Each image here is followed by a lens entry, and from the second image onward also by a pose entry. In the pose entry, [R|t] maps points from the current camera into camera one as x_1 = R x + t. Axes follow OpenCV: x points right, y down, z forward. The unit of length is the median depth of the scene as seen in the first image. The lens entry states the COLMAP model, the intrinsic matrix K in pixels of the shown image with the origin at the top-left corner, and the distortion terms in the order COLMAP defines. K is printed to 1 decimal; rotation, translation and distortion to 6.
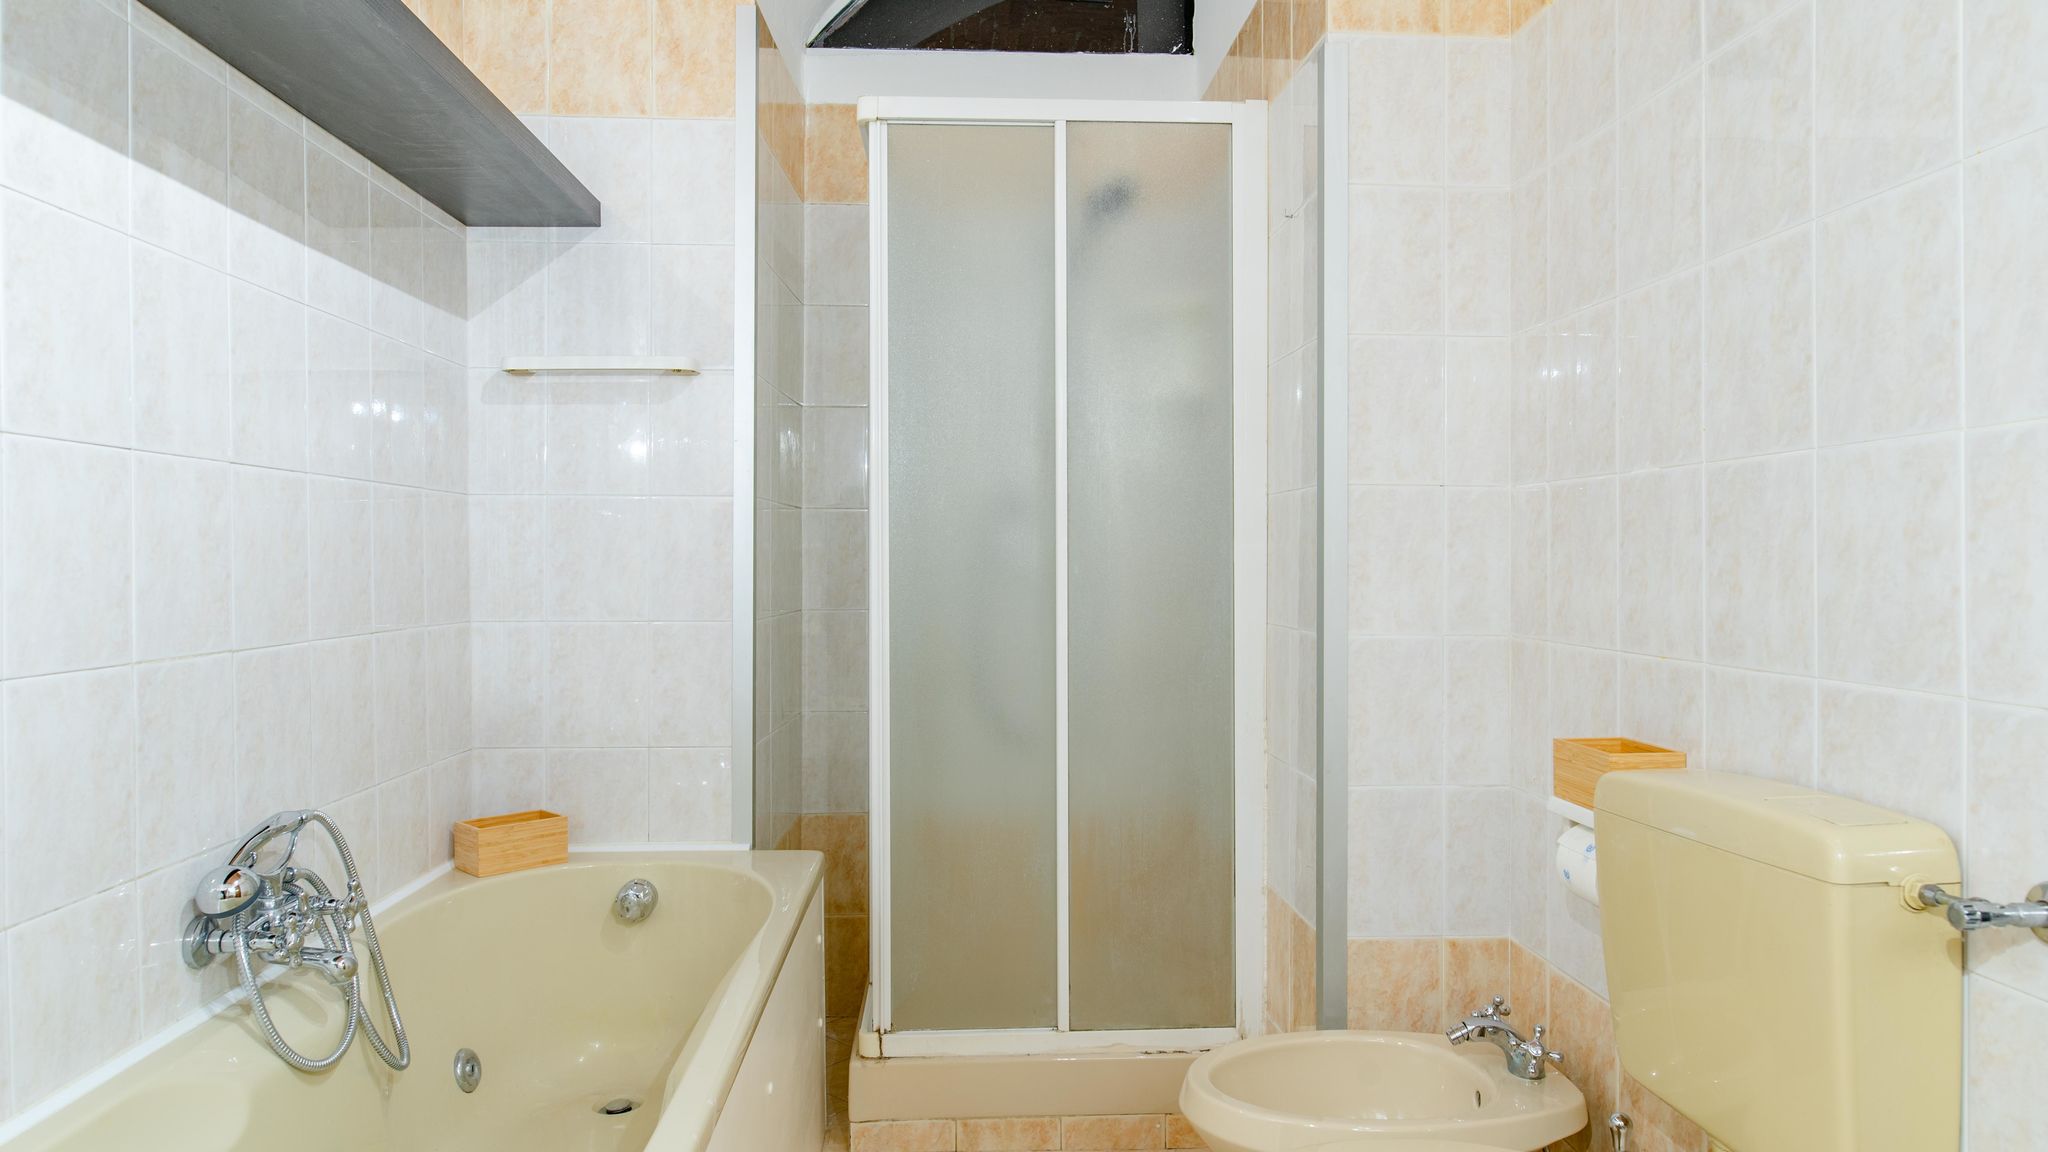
lens RADIAL K [[1258.8, 0, 1013.5], [0, 1258.8, 575.8], [0, 0, 1]] dist [-0.000684, -0.001555]
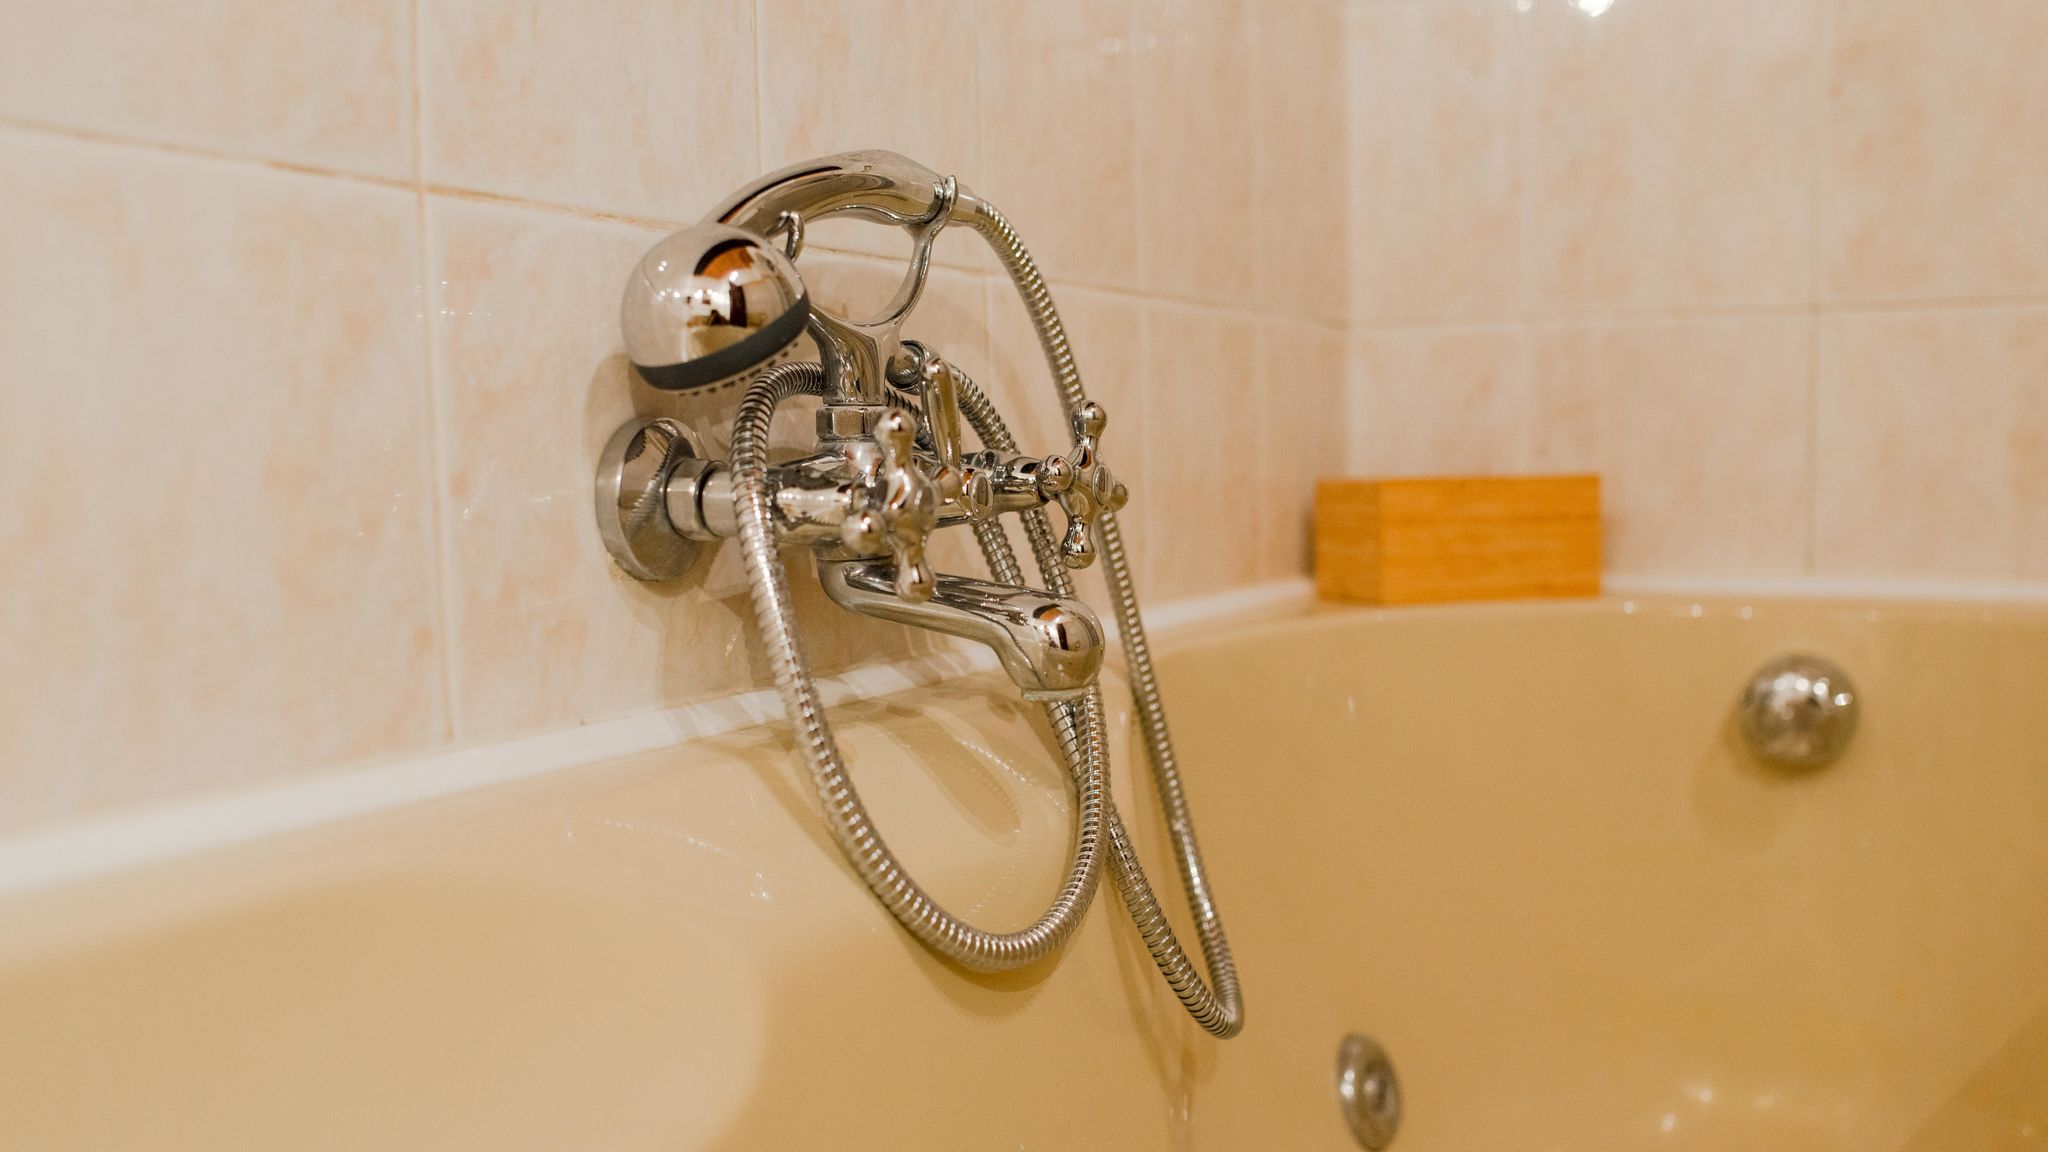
lens RADIAL K [[1964.0, 0, 1013.1], [0, 1964.0, 582.4], [0, 0, 1]] dist [0.000359, 0.011166]
pose [[0.867806, 0.018554, -0.496557, -0.306341], [0.010343, 0.998412, 0.055381, 0.267419], [0.496795, -0.053196, 0.866236, 0.582219]]
